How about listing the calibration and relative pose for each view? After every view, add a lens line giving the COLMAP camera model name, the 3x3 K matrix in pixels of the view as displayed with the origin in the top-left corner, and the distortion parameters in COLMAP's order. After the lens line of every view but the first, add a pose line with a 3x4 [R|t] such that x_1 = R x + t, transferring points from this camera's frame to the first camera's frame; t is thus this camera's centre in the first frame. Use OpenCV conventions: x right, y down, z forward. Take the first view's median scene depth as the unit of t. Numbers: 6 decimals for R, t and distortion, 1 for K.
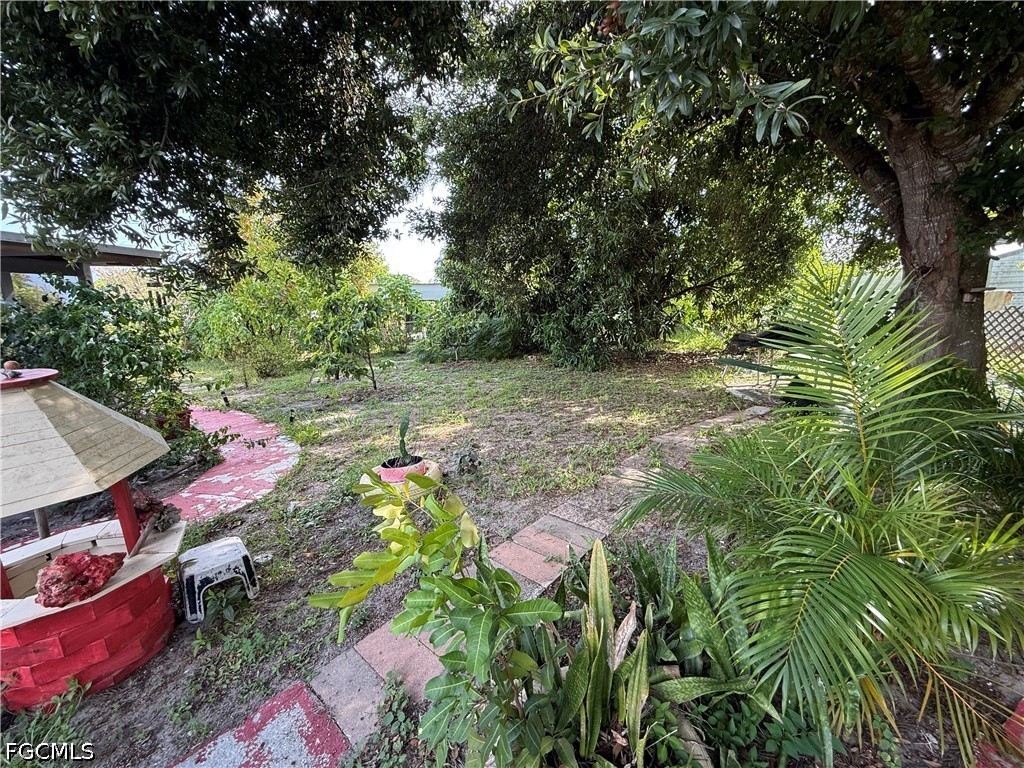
lens RADIAL K [[409.6, 0, 511.4], [0, 409.6, 382.5], [0, 0, 1]] dist [0.001002, 0.000061]
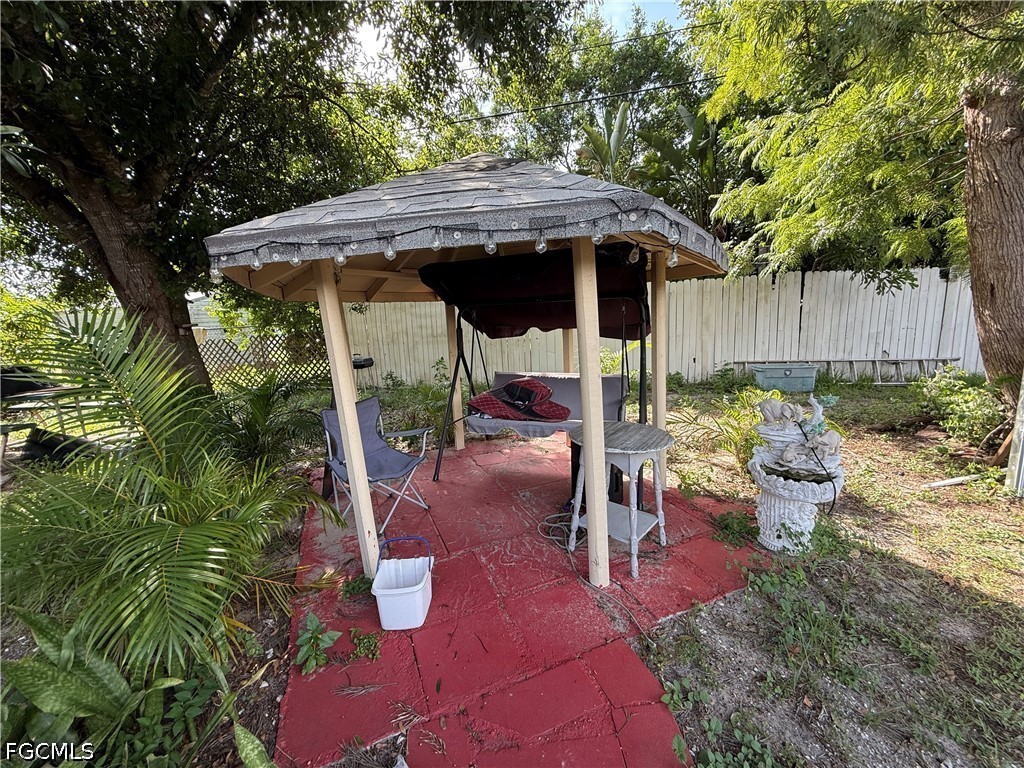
lens RADIAL K [[409.6, 0, 512.8], [0, 409.6, 388.7], [0, 0, 1]] dist [0.001002, 0.000061]
pose [[0.054152, -0.146229, 0.987767, -0.116735], [0.226370, 0.965261, 0.130487, 0.031374], [-0.972535, 0.216535, 0.085372, -0.068650]]
